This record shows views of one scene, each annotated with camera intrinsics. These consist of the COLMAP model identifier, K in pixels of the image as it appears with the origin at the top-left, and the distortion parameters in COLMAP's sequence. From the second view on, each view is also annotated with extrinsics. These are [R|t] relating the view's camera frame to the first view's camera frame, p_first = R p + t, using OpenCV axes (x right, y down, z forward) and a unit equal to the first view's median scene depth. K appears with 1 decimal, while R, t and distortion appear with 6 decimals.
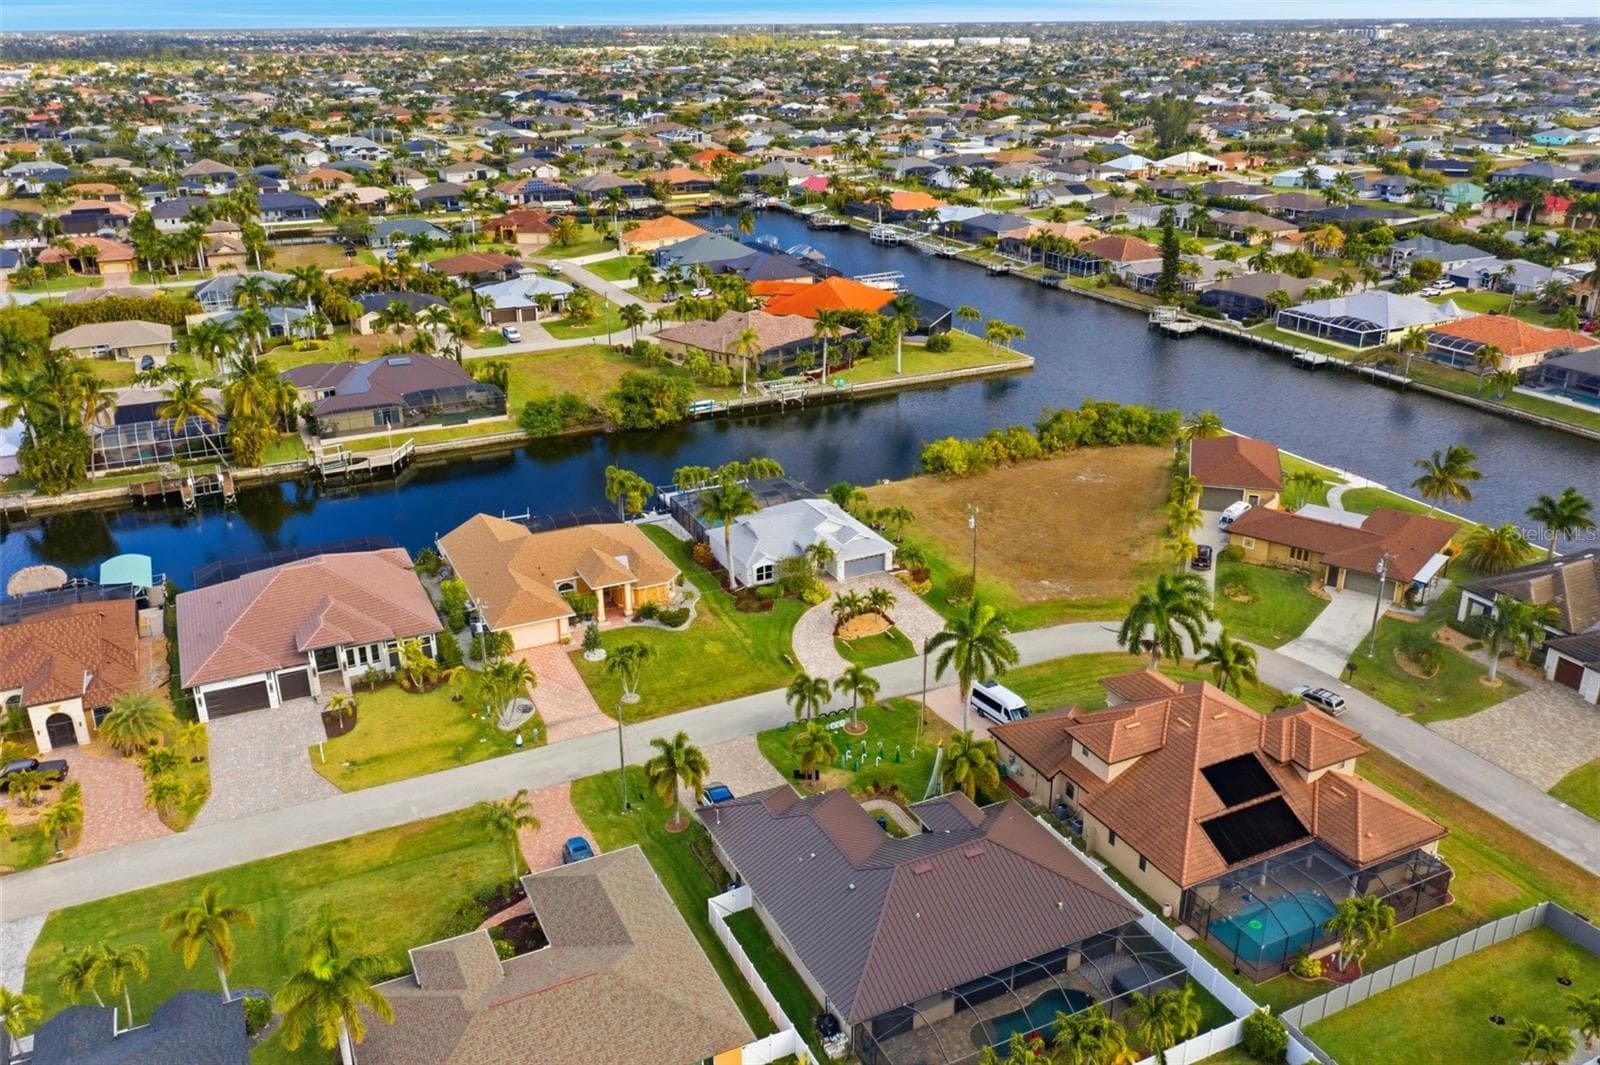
lens RADIAL K [[1265.3, 0, 805.7], [0, 1265.3, 535.3], [0, 0, 1]] dist [-0.006891, 0.009990]
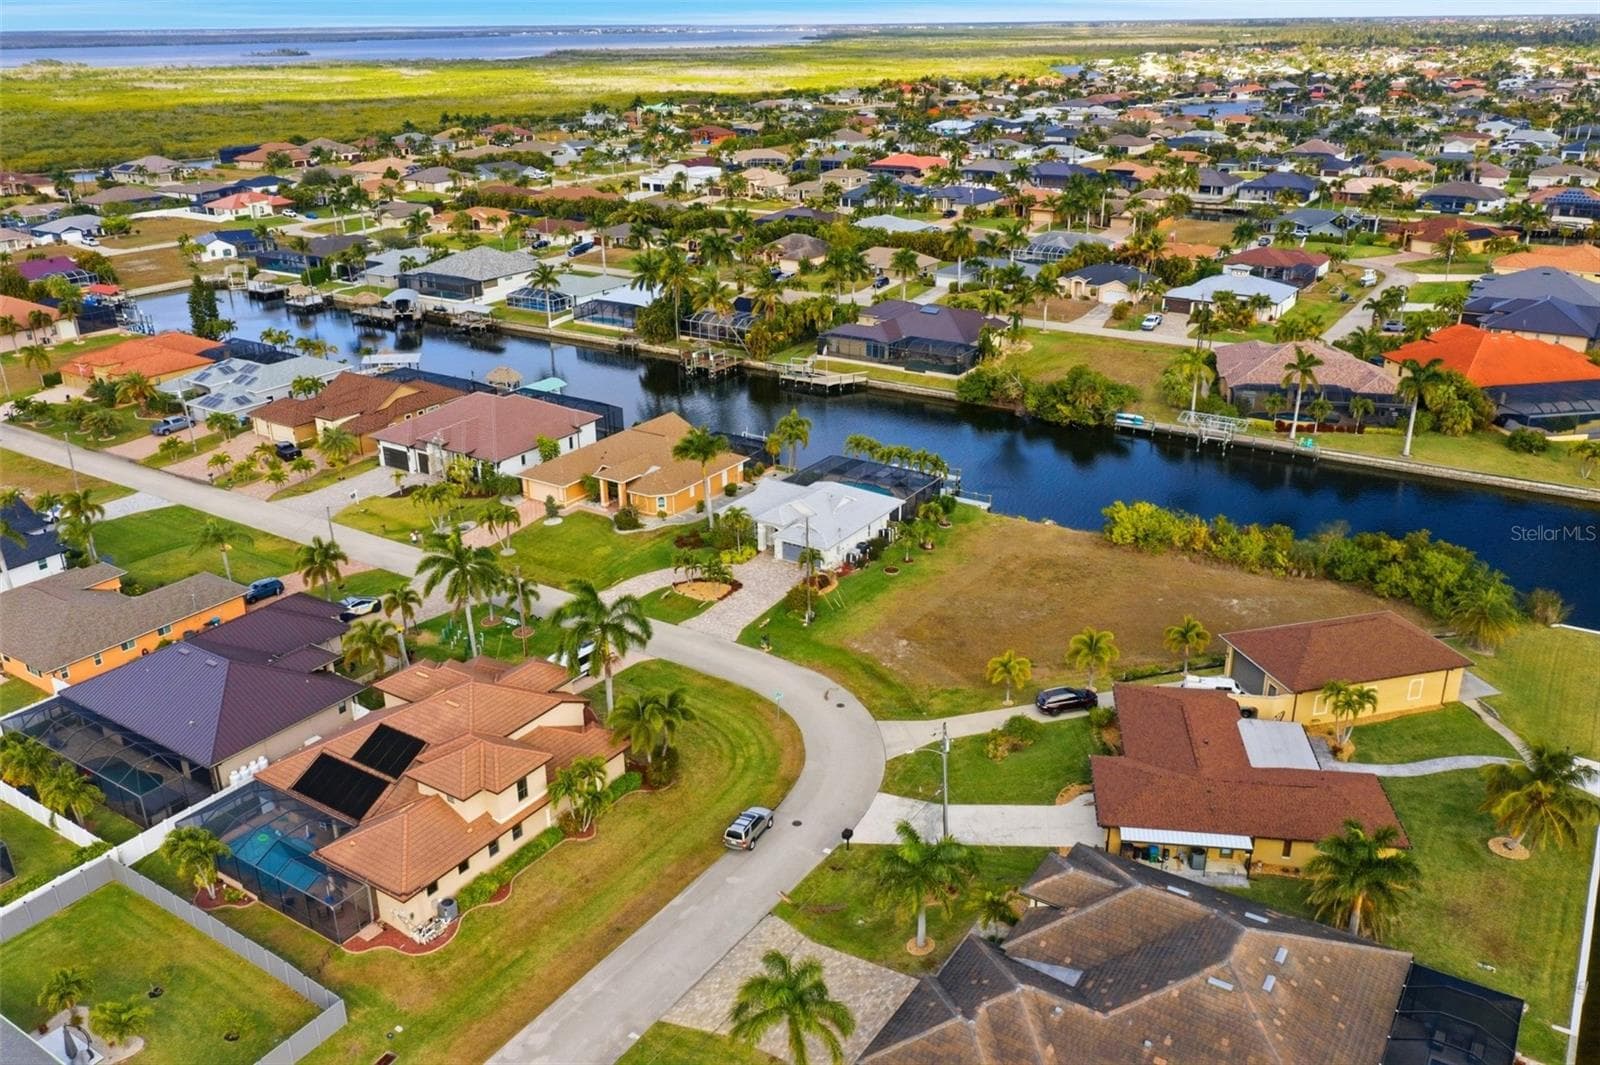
lens RADIAL K [[1265.3, 0, 807.8], [0, 1265.3, 529.3], [0, 0, 1]] dist [-0.006891, 0.009990]
pose [[0.512330, 0.321066, -0.796514, 0.589792], [-0.315735, 0.932948, 0.172975, -0.118706], [0.798642, 0.162867, 0.579349, 0.302290]]
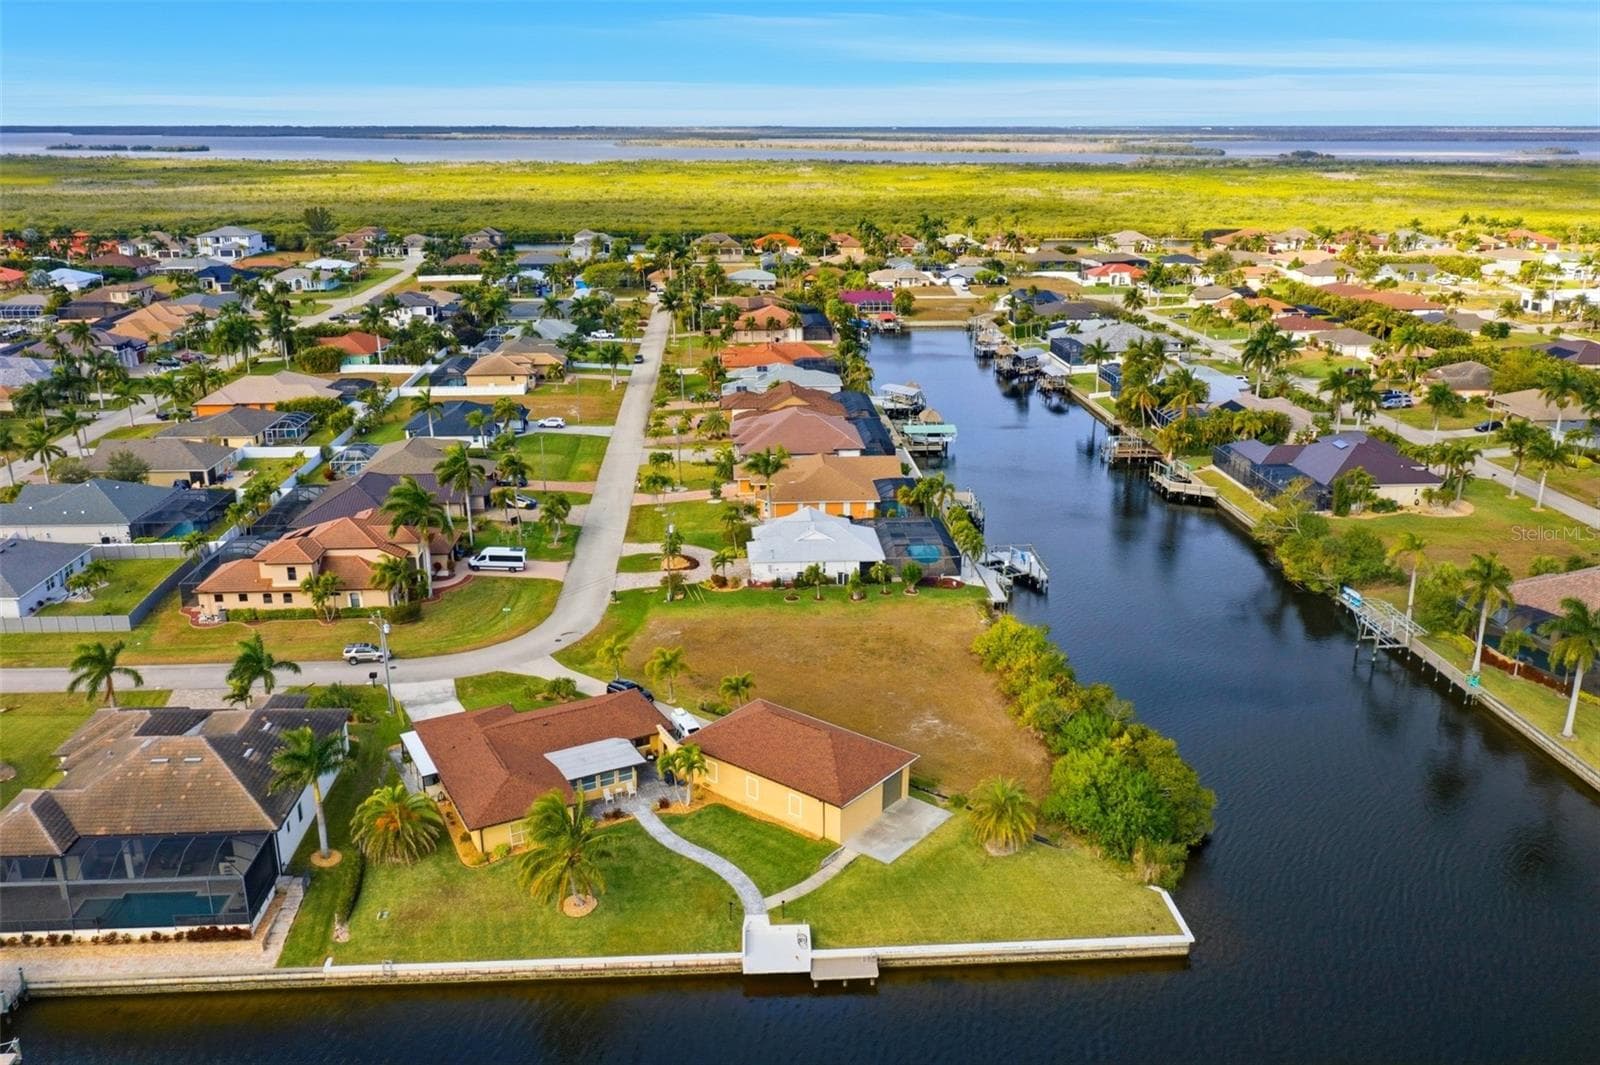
lens RADIAL K [[1265.3, 0, 791.0], [0, 1265.3, 530.6], [0, 0, 1]] dist [-0.006891, 0.009990]
pose [[-0.390824, 0.287121, -0.874539, 0.734864], [-0.340945, 0.837369, 0.427283, -0.359730], [0.854993, 0.465162, -0.229372, 0.906688]]
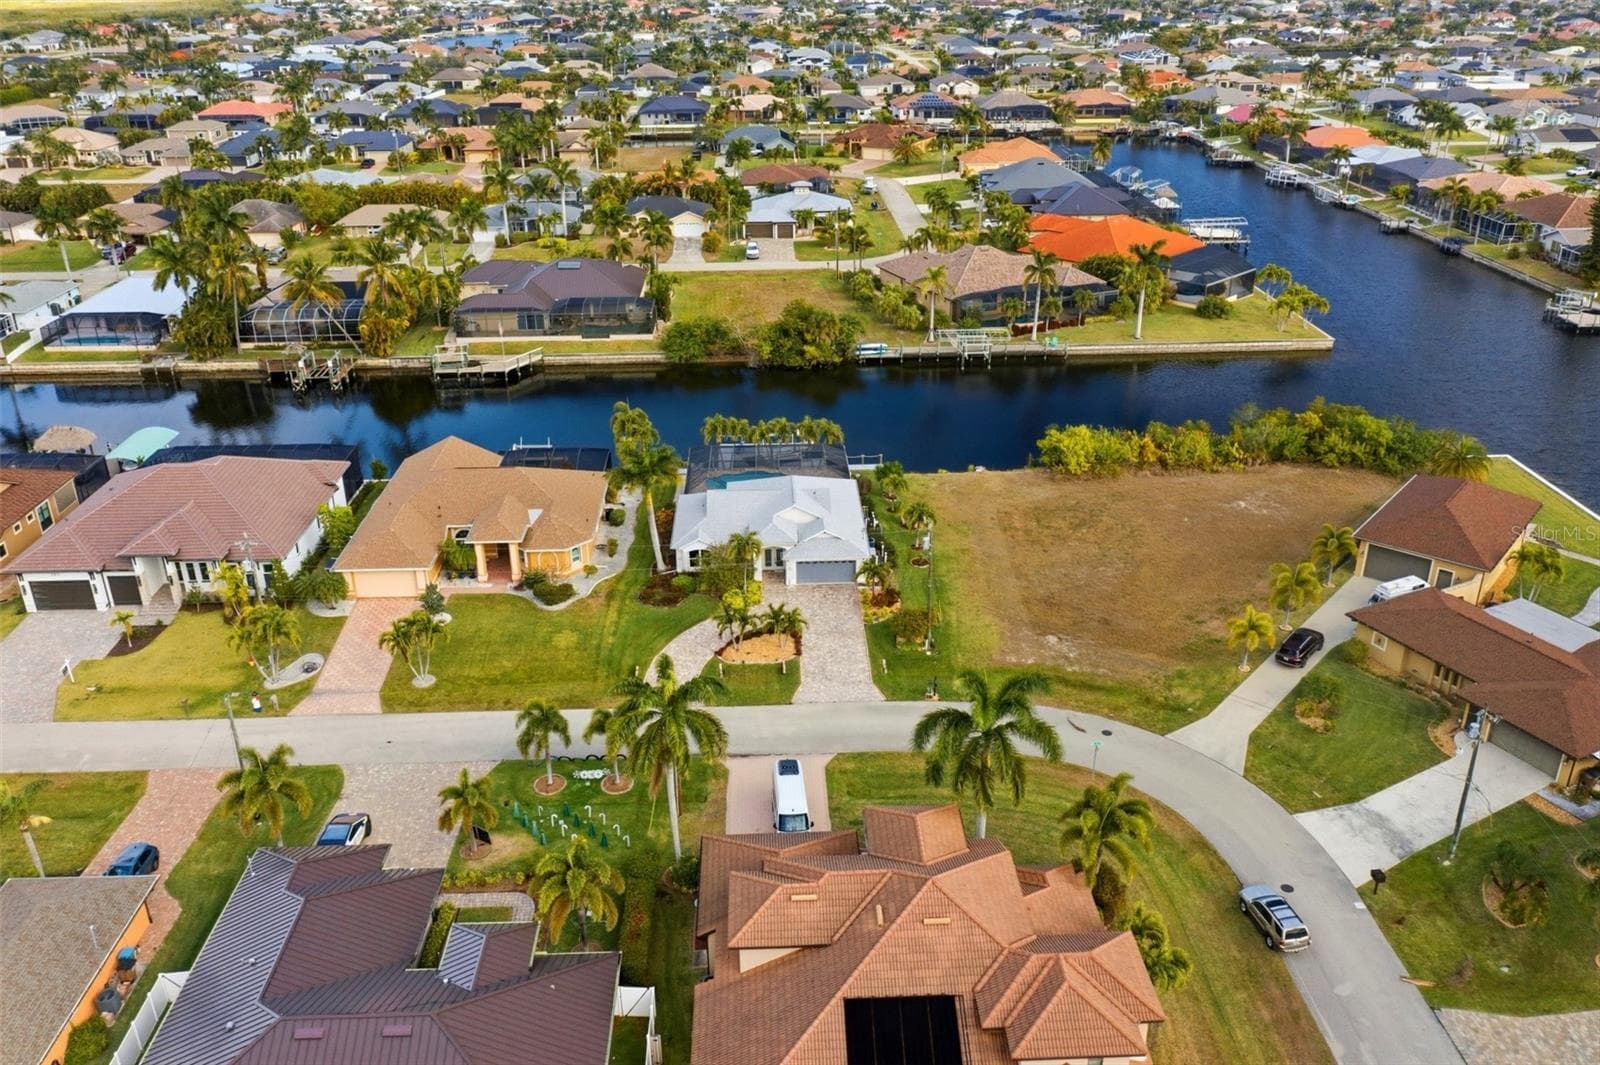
lens RADIAL K [[1265.3, 0, 802.2], [0, 1265.3, 528.1], [0, 0, 1]] dist [-0.006891, 0.009990]
pose [[0.913403, 0.168089, -0.370732, 0.226037], [-0.150874, 0.985689, 0.075189, -0.042003], [0.378065, -0.012744, 0.925692, 0.191165]]
